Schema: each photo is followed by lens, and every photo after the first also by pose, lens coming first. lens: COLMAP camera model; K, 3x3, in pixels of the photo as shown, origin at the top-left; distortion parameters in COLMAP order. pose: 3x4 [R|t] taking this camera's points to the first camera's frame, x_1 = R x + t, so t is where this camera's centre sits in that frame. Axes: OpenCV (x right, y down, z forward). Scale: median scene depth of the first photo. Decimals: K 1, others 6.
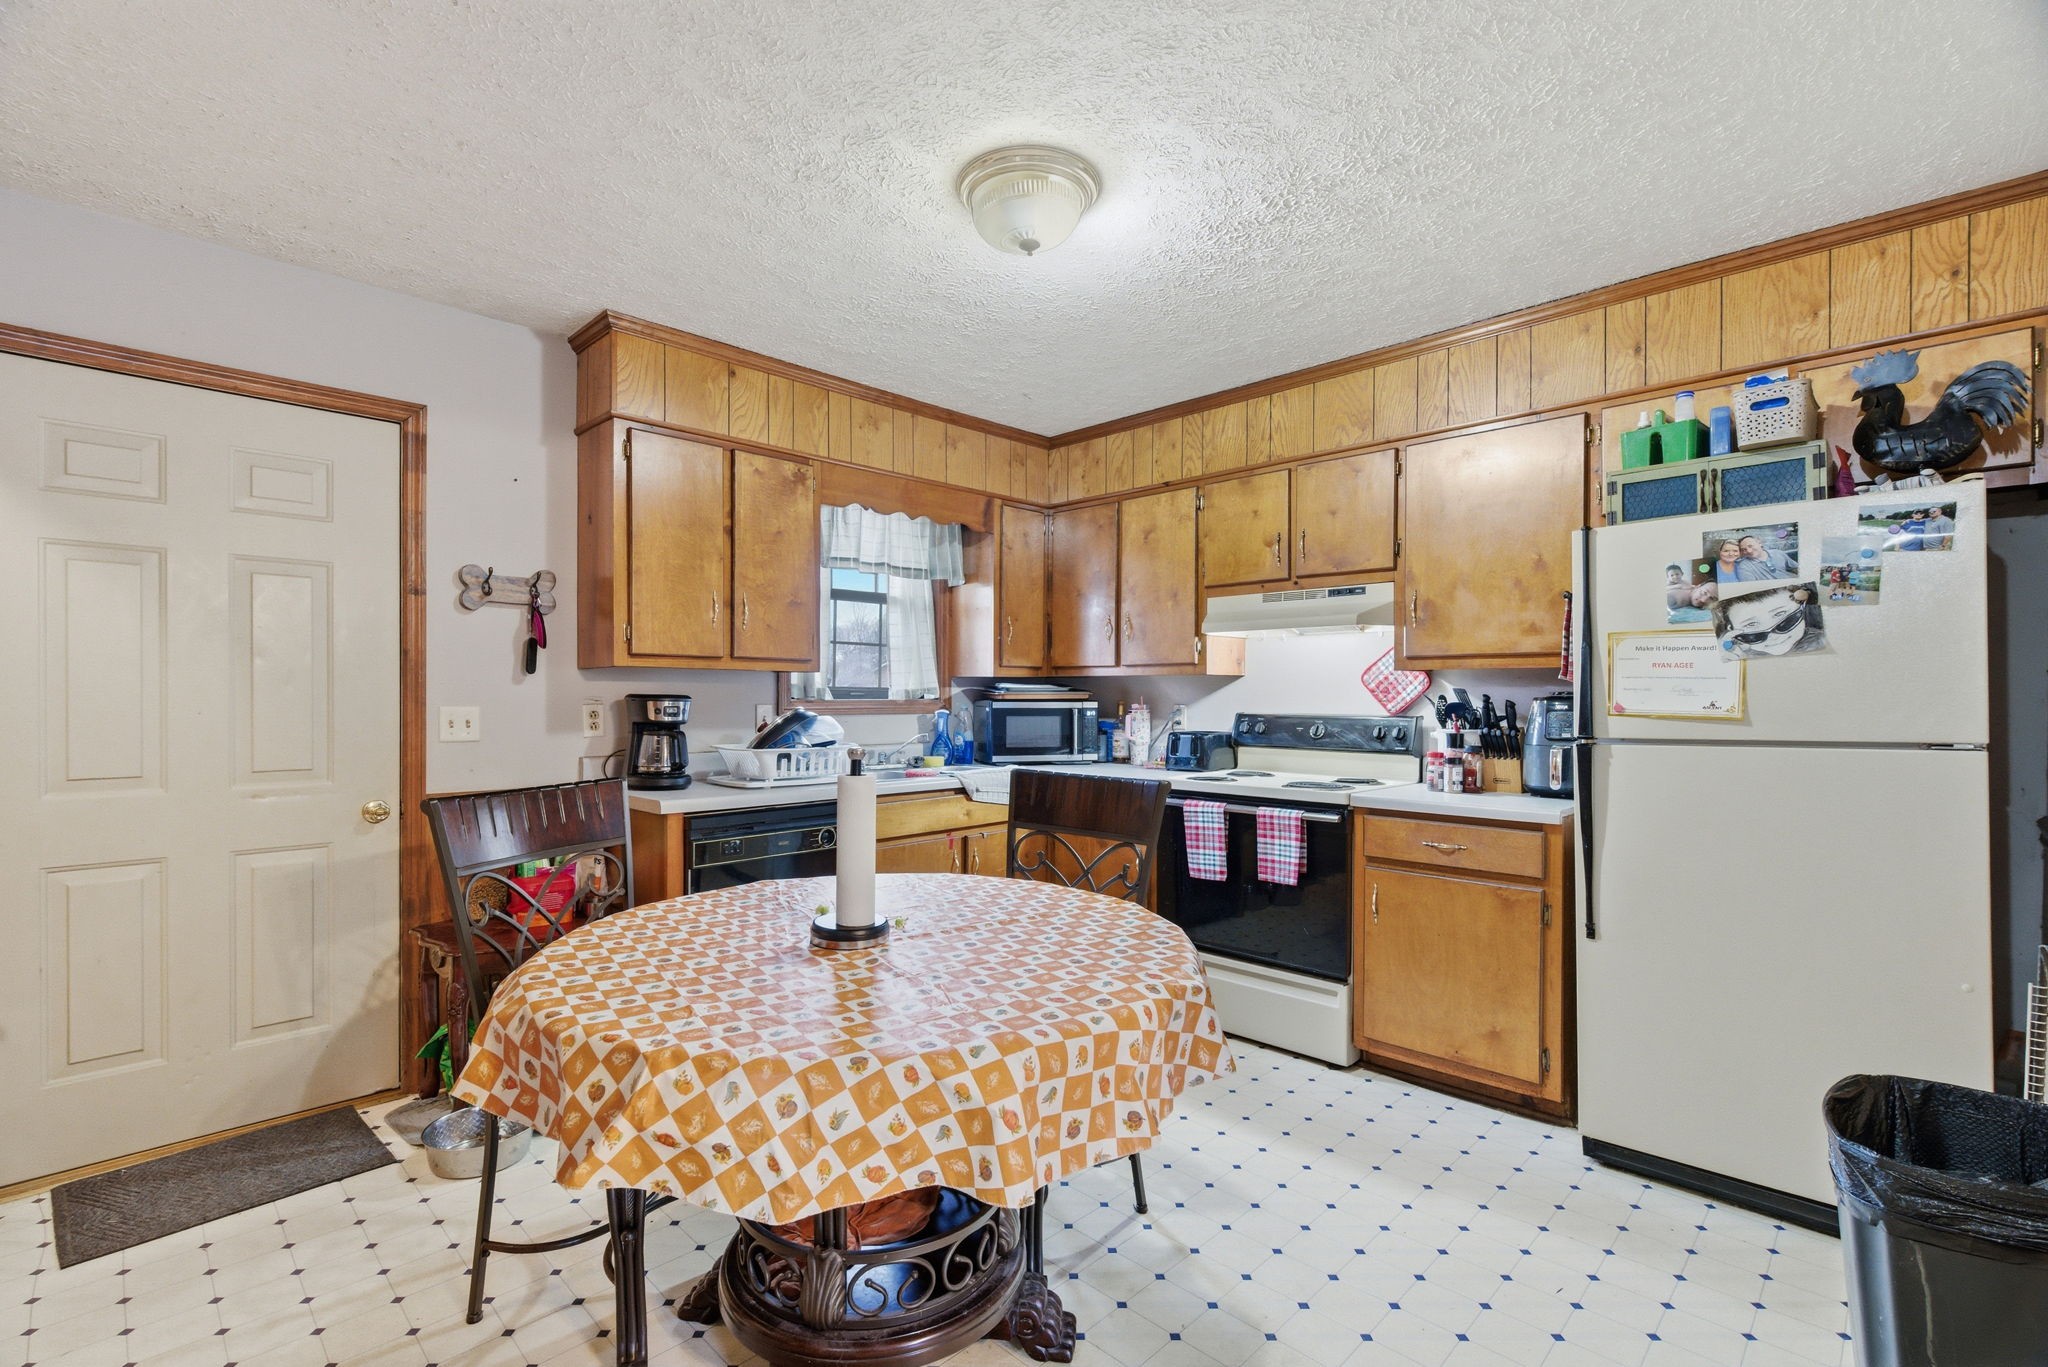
lens RADIAL K [[949.5, 0, 1018.1], [0, 949.5, 695.6], [0, 0, 1]] dist [0.004493, -0.002246]
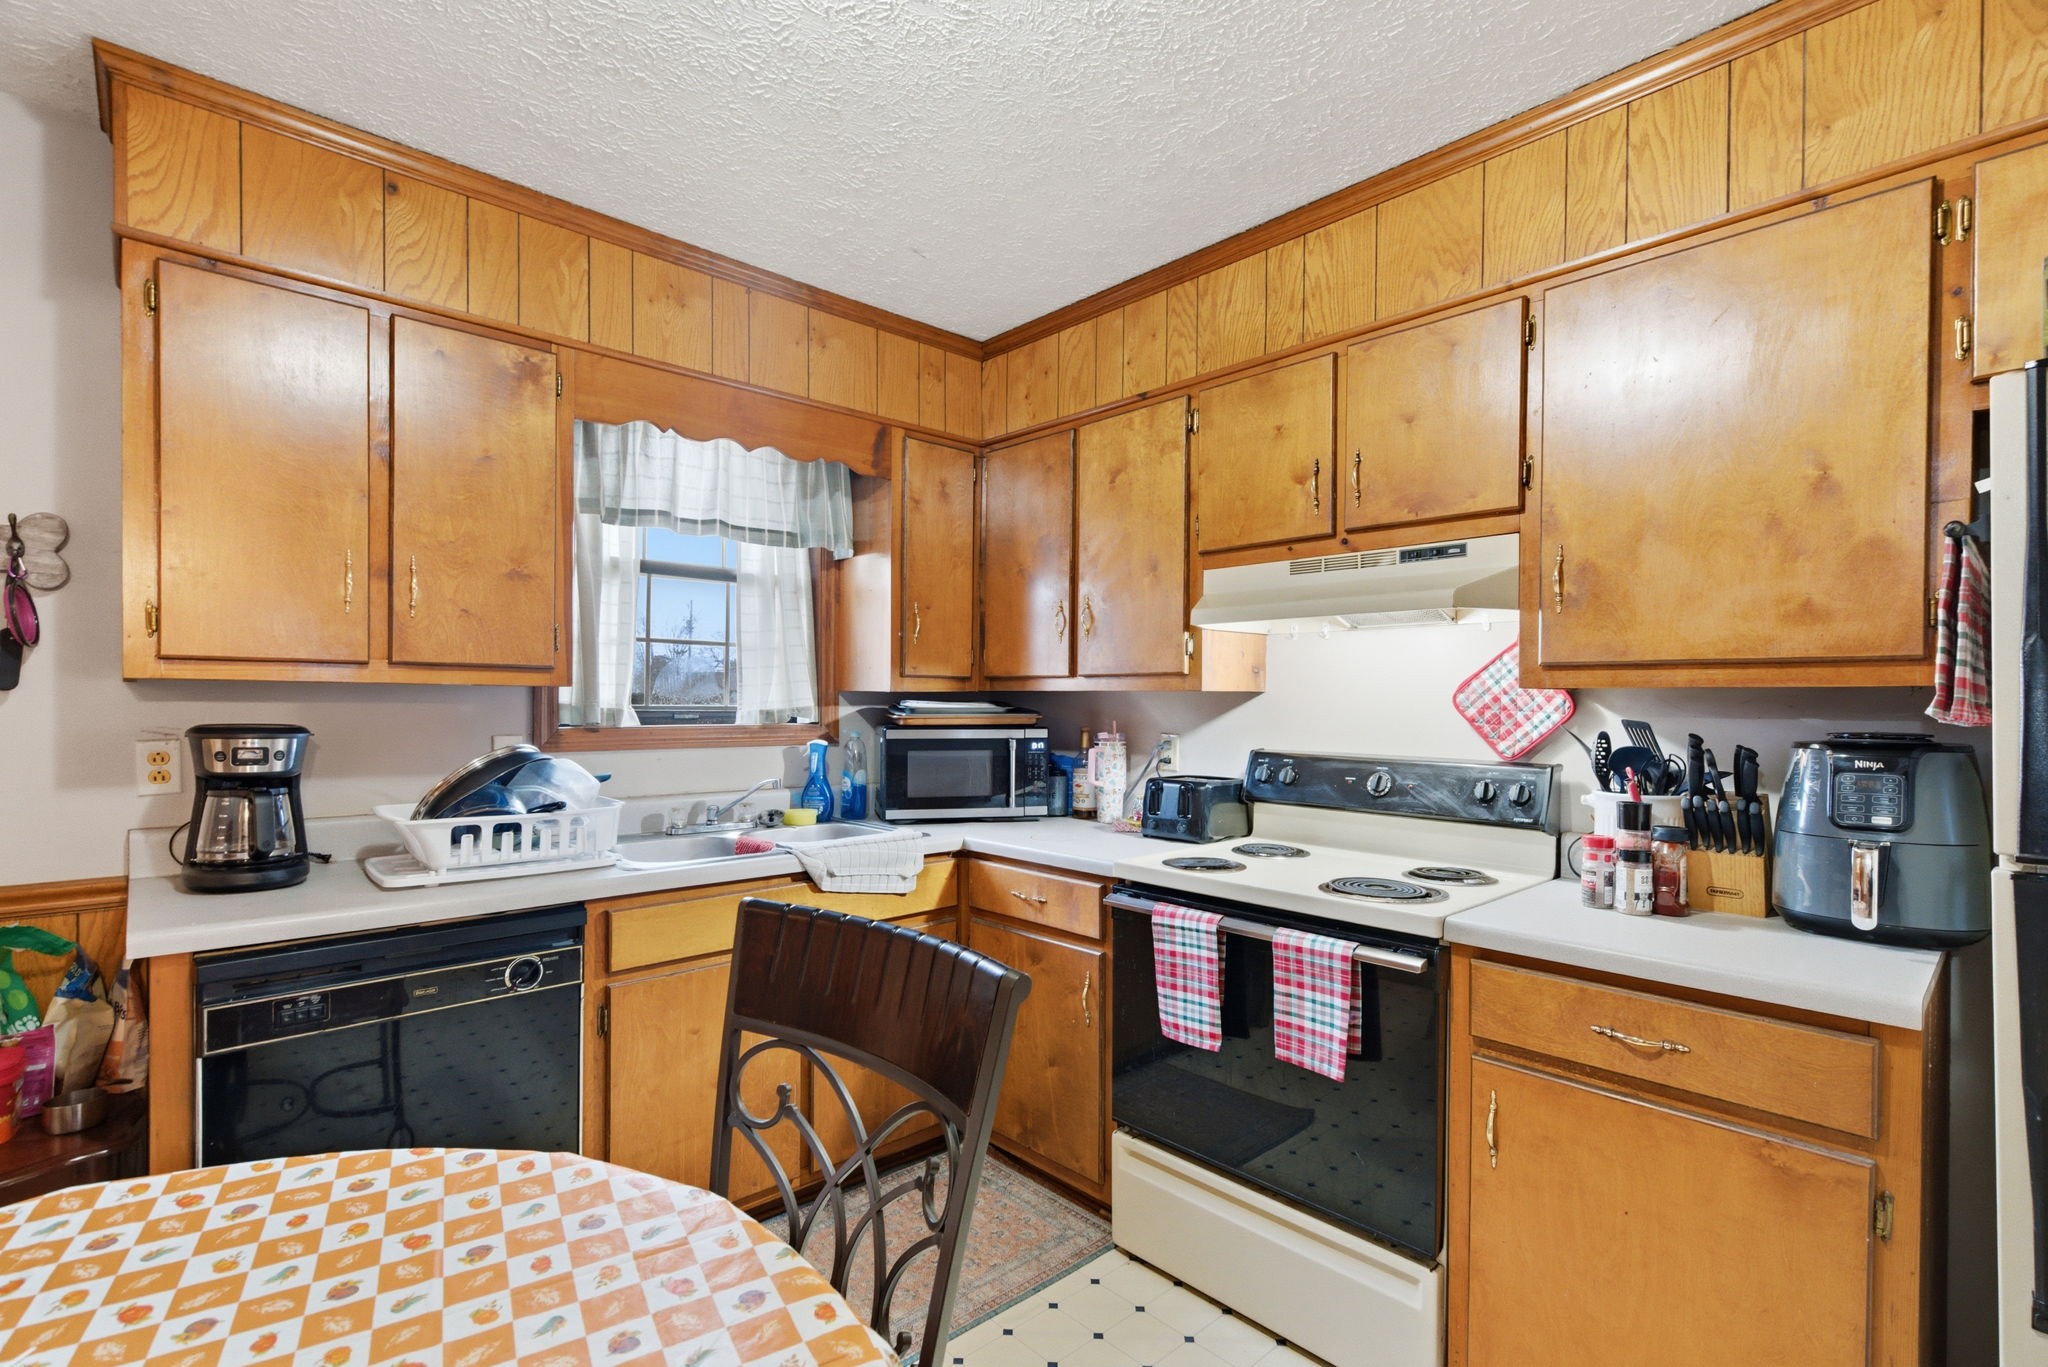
lens RADIAL K [[949.5, 0, 1022.3], [0, 949.5, 700.9], [0, 0, 1]] dist [0.004493, -0.002246]
pose [[0.999045, 0.004046, -0.043514, 0.124950], [-0.003968, 0.999990, 0.001872, -0.019274], [0.043521, -0.001698, 0.999051, 0.423764]]
